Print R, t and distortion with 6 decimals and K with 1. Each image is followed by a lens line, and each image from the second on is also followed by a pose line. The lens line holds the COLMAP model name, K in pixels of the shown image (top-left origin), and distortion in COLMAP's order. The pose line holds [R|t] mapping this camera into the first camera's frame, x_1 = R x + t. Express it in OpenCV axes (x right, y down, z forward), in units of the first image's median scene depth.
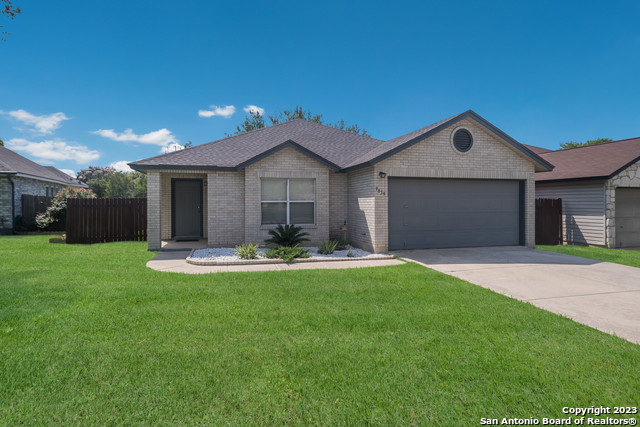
lens RADIAL K [[339.8, 0, 316.8], [0, 339.8, 207.9], [0, 0, 1]] dist [0.001312, 0.000258]
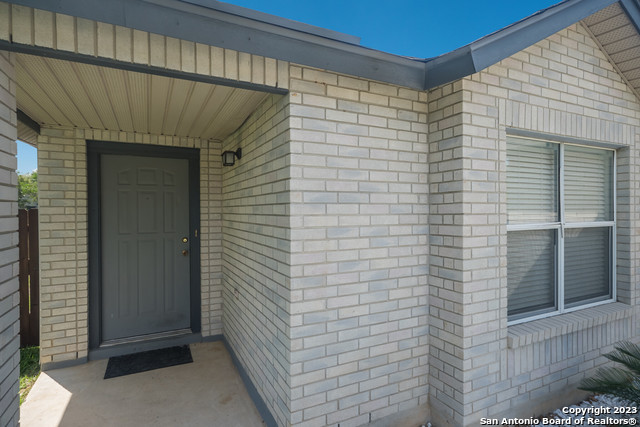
lens RADIAL K [[339.8, 0, 321.3], [0, 339.8, 216.0], [0, 0, 1]] dist [0.001312, 0.000258]
pose [[0.981635, -0.003051, 0.190745, -0.267174], [0.003816, 0.999986, -0.003646, -0.021631], [-0.190732, 0.004307, 0.981633, 0.628784]]
